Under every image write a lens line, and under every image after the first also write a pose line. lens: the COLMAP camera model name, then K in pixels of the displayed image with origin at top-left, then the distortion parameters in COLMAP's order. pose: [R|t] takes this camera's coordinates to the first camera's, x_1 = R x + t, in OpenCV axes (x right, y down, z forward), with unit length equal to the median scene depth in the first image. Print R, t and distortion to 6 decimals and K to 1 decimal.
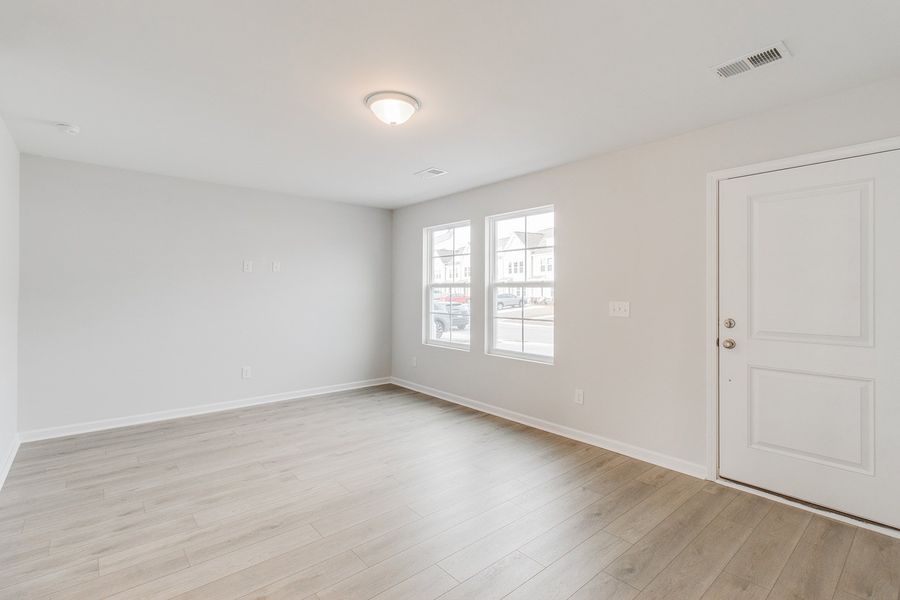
lens RADIAL K [[418.6, 0, 457.6], [0, 418.6, 291.0], [0, 0, 1]] dist [0.002208, -0.000467]
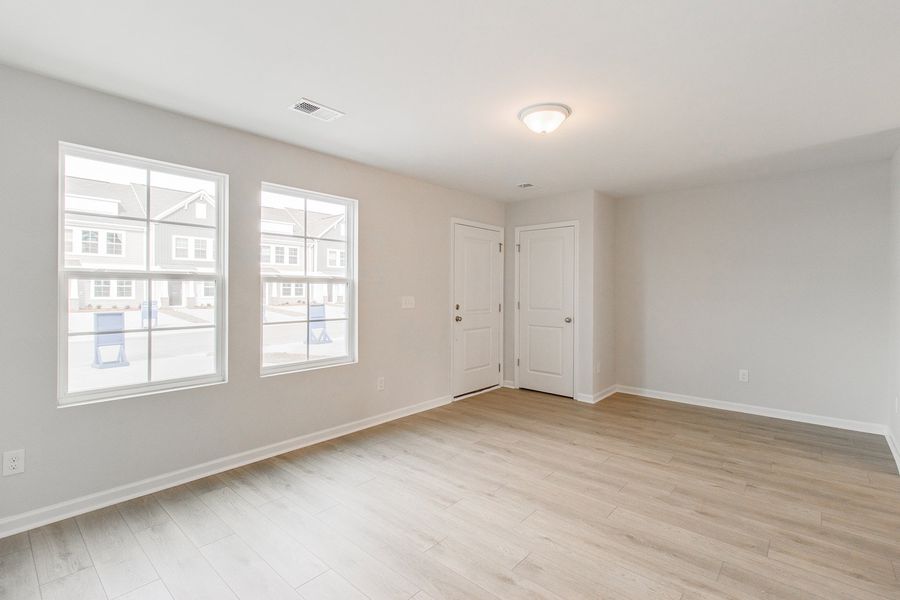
lens RADIAL K [[418.6, 0, 457.6], [0, 418.6, 291.0], [0, 0, 1]] dist [0.002208, -0.000467]
pose [[-0.134068, -0.007376, 0.990945, -0.890053], [-0.006595, 0.999957, 0.006551, -0.000363], [-0.990950, -0.005657, -0.134111, 1.019107]]
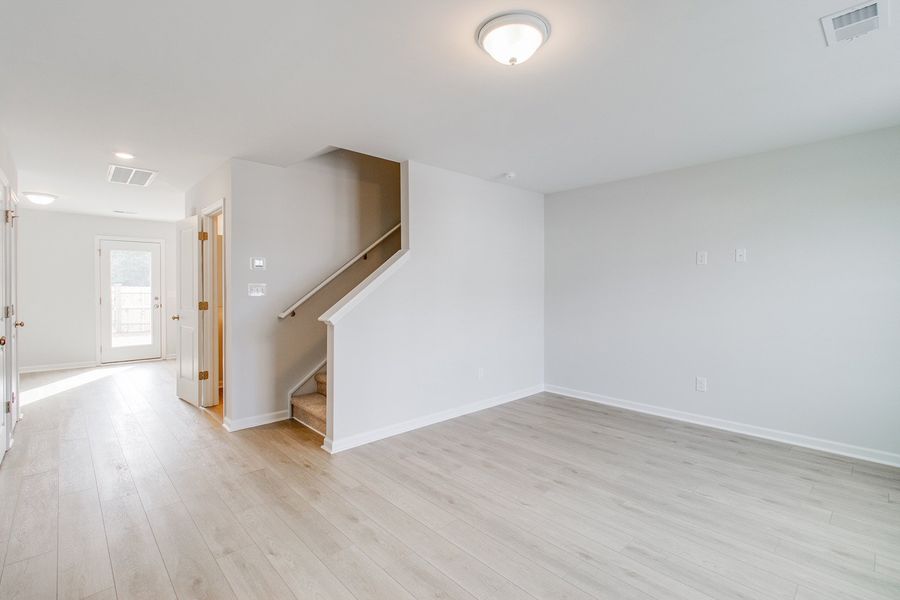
lens RADIAL K [[420.0, 0, 453.3], [0, 420.0, 294.1], [0, 0, 1]] dist [0.002101, 0.000015]
pose [[0.030828, 0.009812, -0.999477, 0.440308], [0.002685, 0.999947, 0.009899, 0.005107], [0.999521, -0.002989, 0.030800, 0.652317]]
